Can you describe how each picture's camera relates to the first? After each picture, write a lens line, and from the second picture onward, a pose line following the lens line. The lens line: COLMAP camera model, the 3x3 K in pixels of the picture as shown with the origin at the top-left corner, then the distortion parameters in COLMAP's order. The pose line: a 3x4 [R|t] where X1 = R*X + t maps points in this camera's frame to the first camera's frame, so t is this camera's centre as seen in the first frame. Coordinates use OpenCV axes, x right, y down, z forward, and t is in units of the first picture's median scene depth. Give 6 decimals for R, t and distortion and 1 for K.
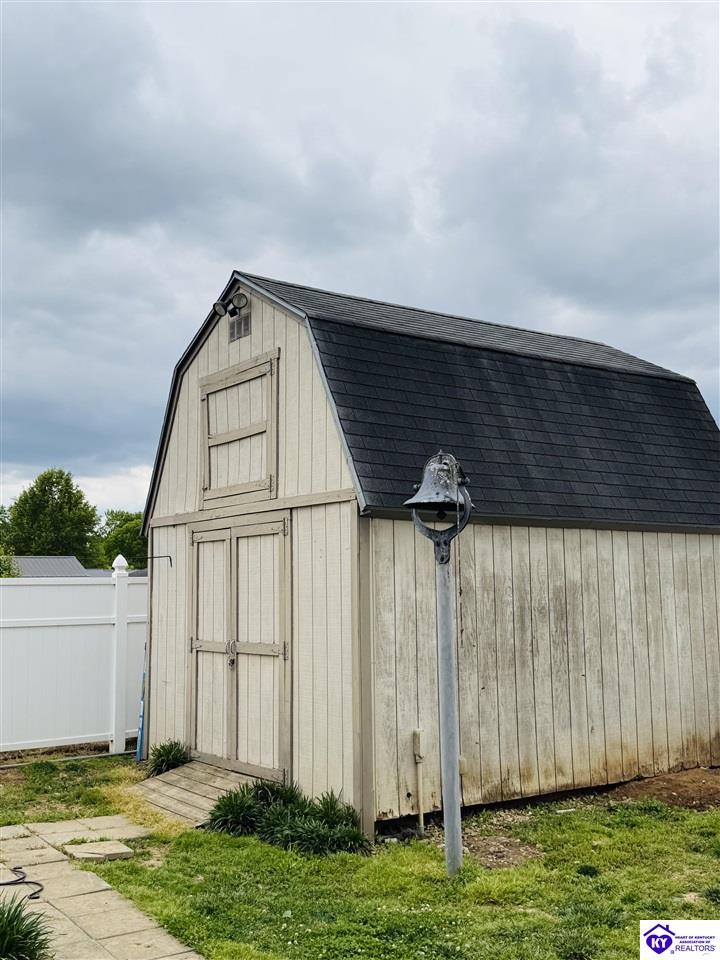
lens RADIAL K [[1014.1, 0, 360.0], [0, 1014.1, 480.0], [0, 0, 1]] dist [0.128569, -0.003170]
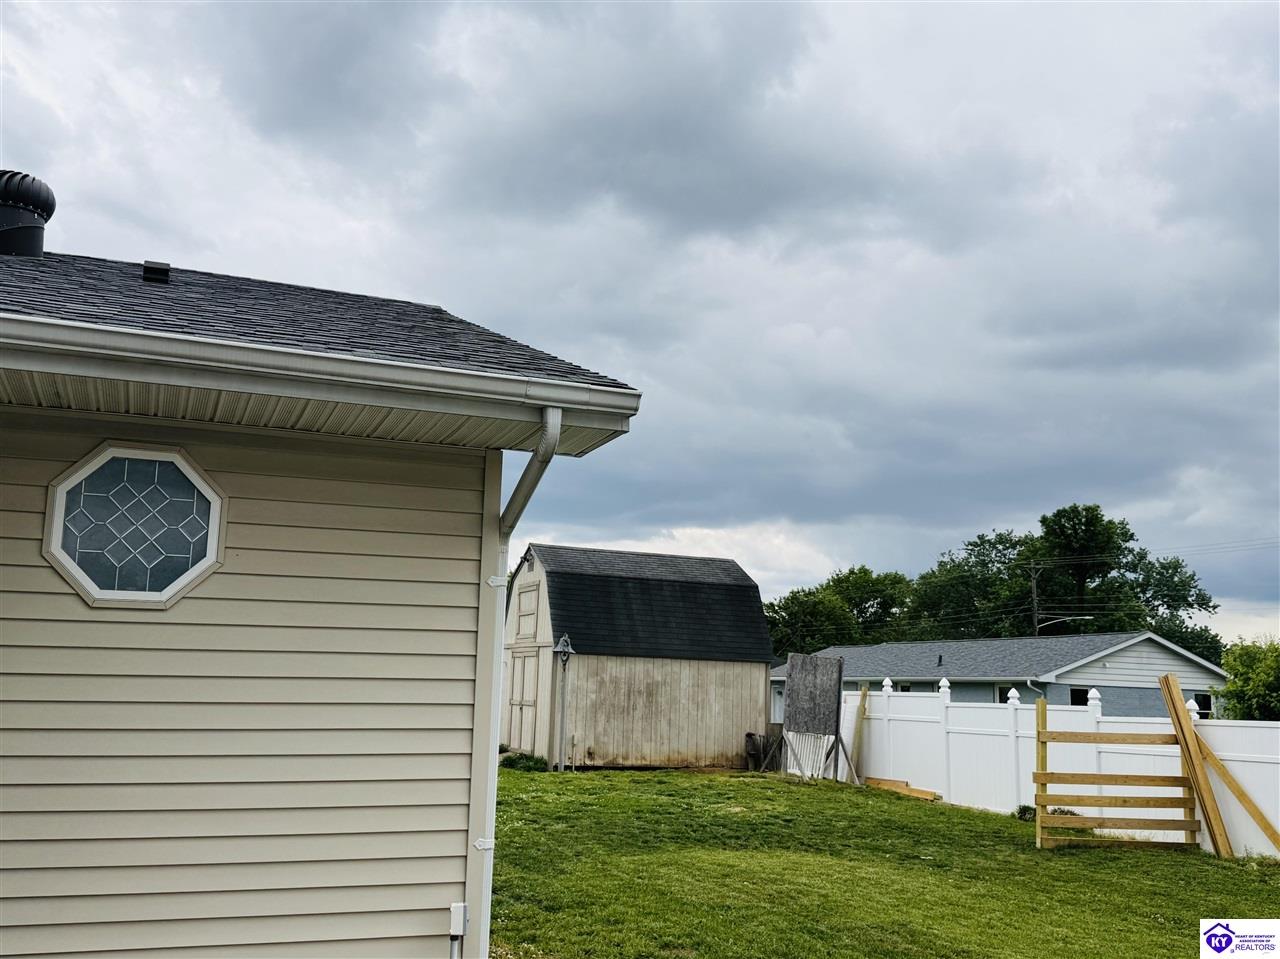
lens RADIAL K [[1256.0, 0, 632.7], [0, 1256.0, 486.5], [0, 0, 1]] dist [0.176189, -0.376967]
pose [[0.972005, 0.008591, -0.234805, 0.838973], [-0.020821, 0.998549, -0.049656, -0.205356], [0.234038, 0.053154, 0.970773, -1.889894]]
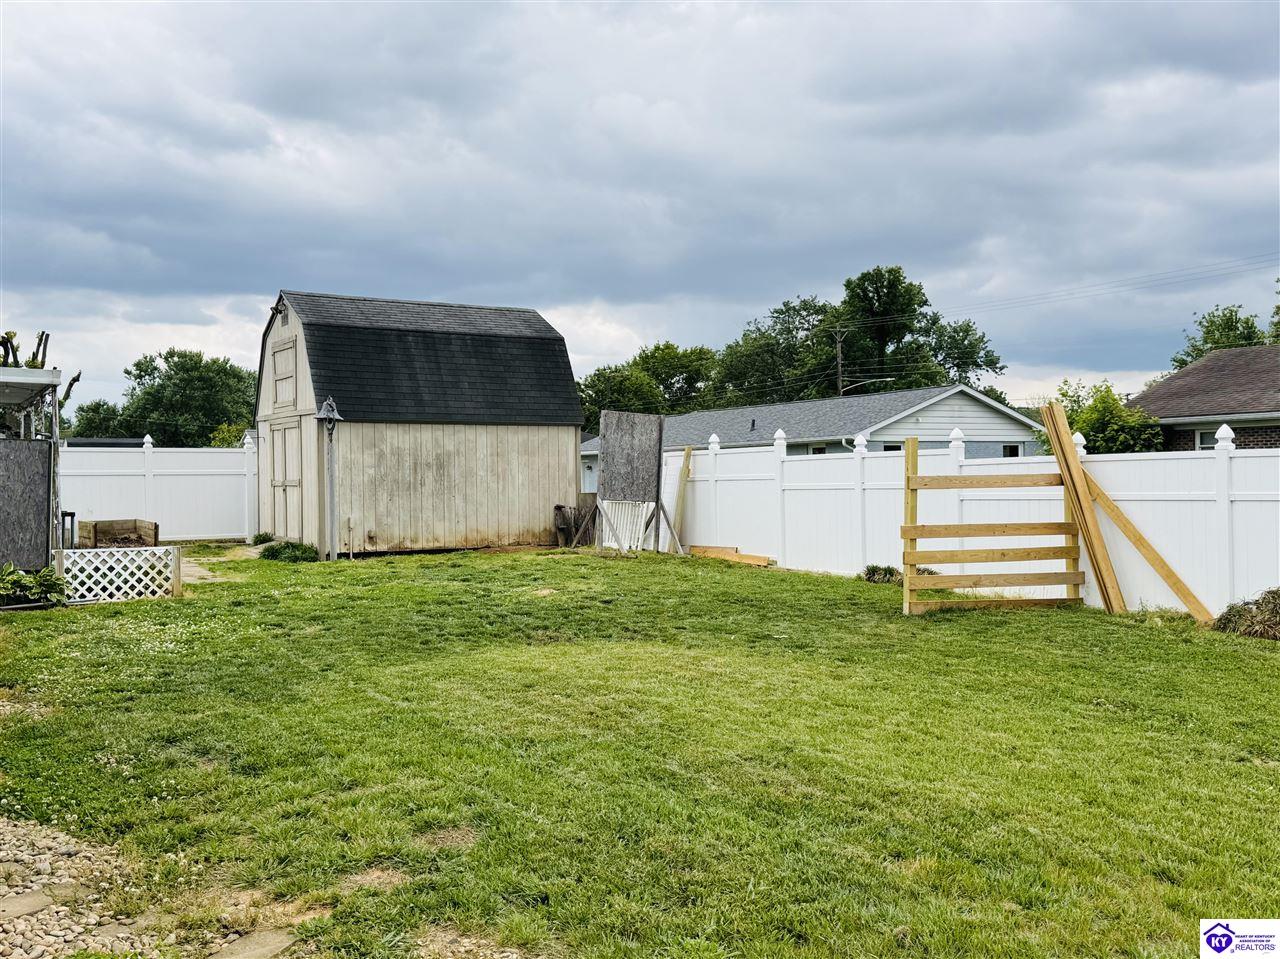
lens RADIAL K [[1256.0, 0, 632.7], [0, 1256.0, 486.5], [0, 0, 1]] dist [0.176189, -0.376967]
pose [[0.996593, 0.002774, -0.082432, 0.777498], [0.007115, 0.992817, 0.119434, -0.125712], [0.082172, -0.119614, 0.989414, -1.447460]]
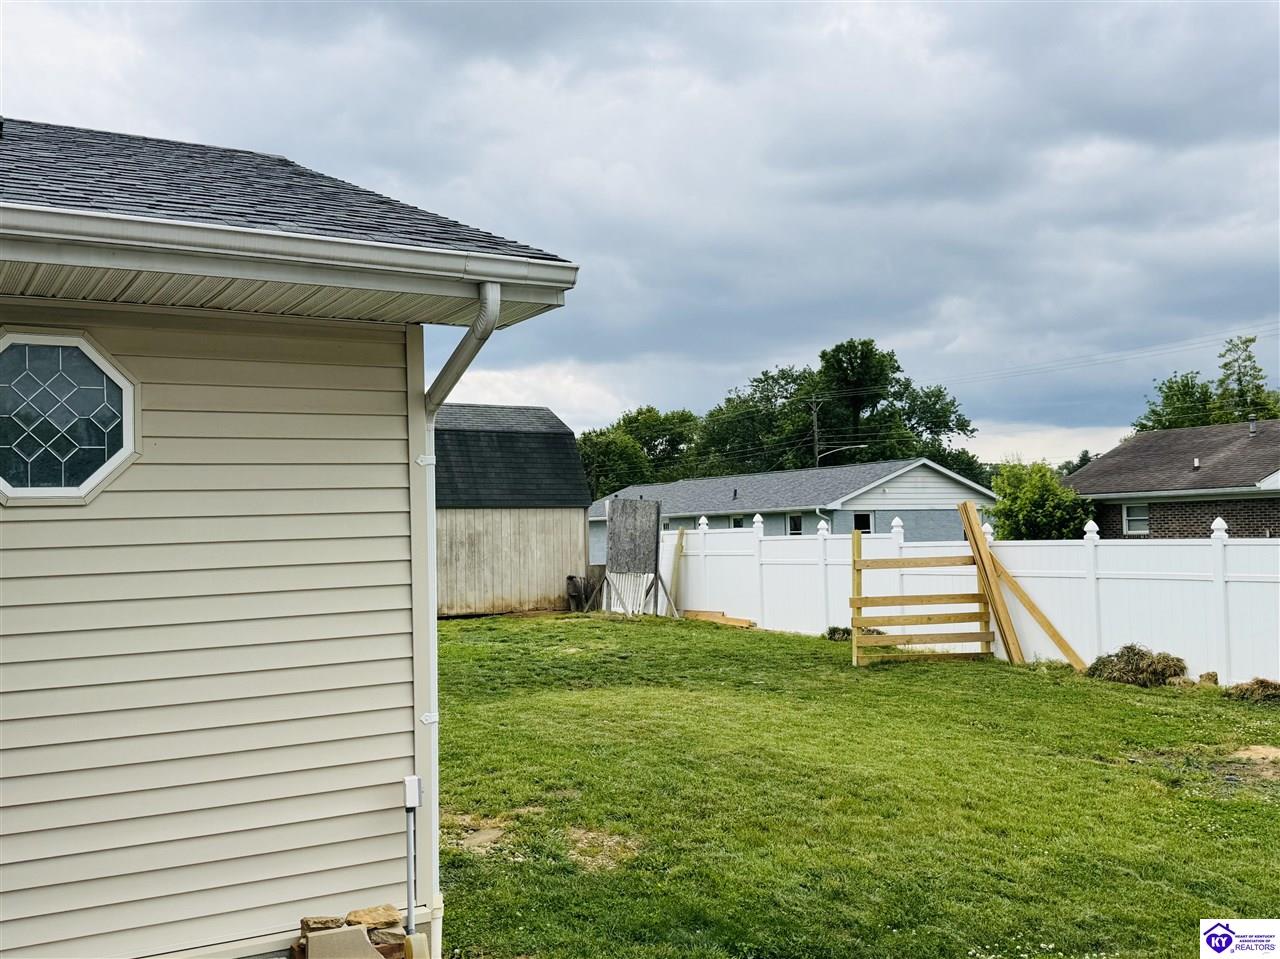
lens RADIAL K [[1256.0, 0, 632.7], [0, 1256.0, 486.5], [0, 0, 1]] dist [0.176189, -0.376967]
pose [[0.997661, -0.006644, -0.068029, 0.769550], [0.011719, 0.997154, 0.074472, -0.219759], [0.067341, -0.075095, 0.994900, -1.903819]]
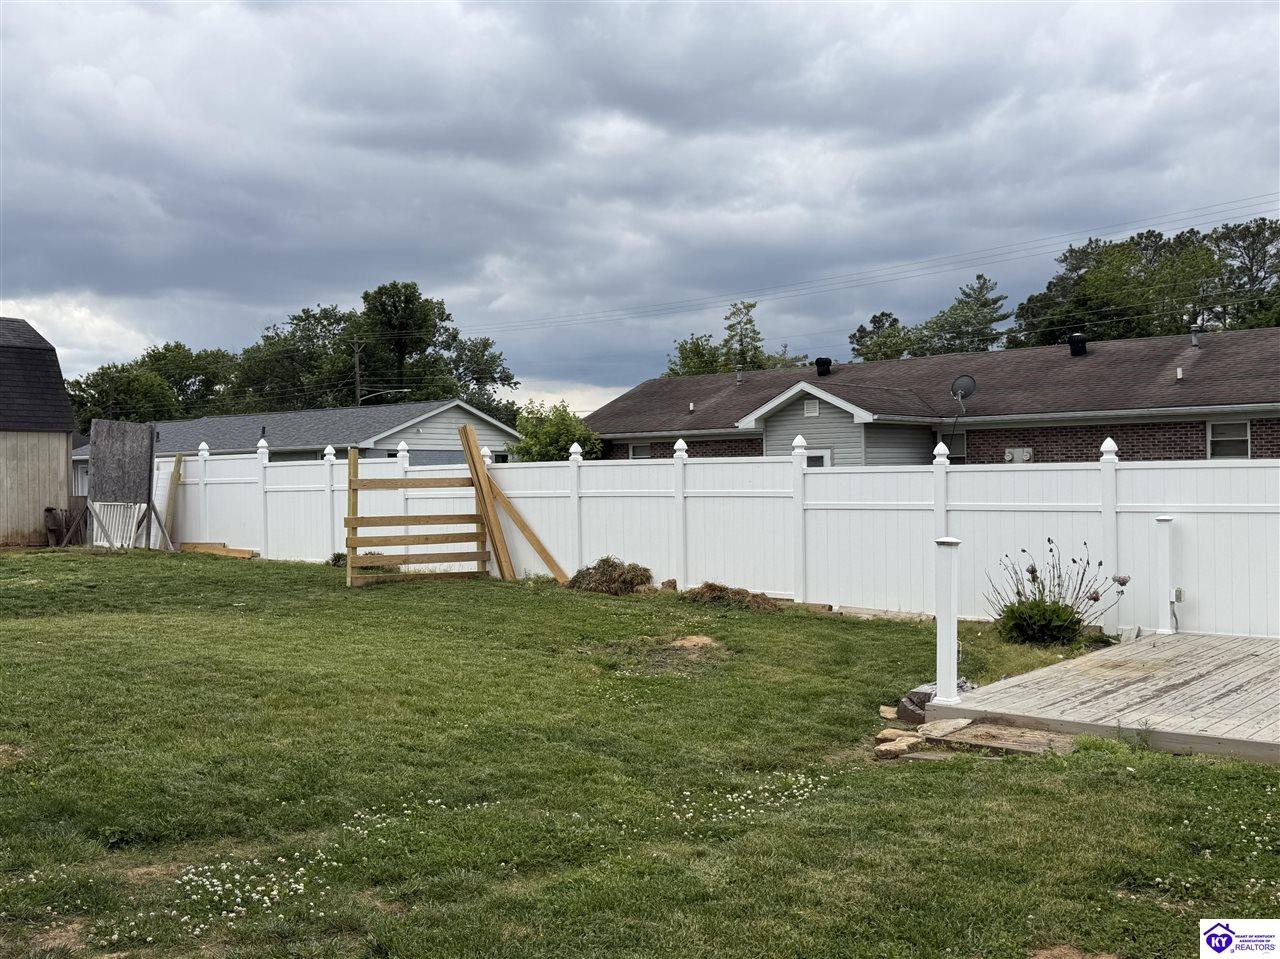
lens RADIAL K [[1256.0, 0, 632.7], [0, 1256.0, 486.5], [0, 0, 1]] dist [0.176189, -0.376967]
pose [[0.960658, 0.001291, 0.277732, 0.856603], [-0.032960, 0.993452, 0.109389, -0.170655], [-0.275772, -0.114239, 0.954410, -1.900812]]
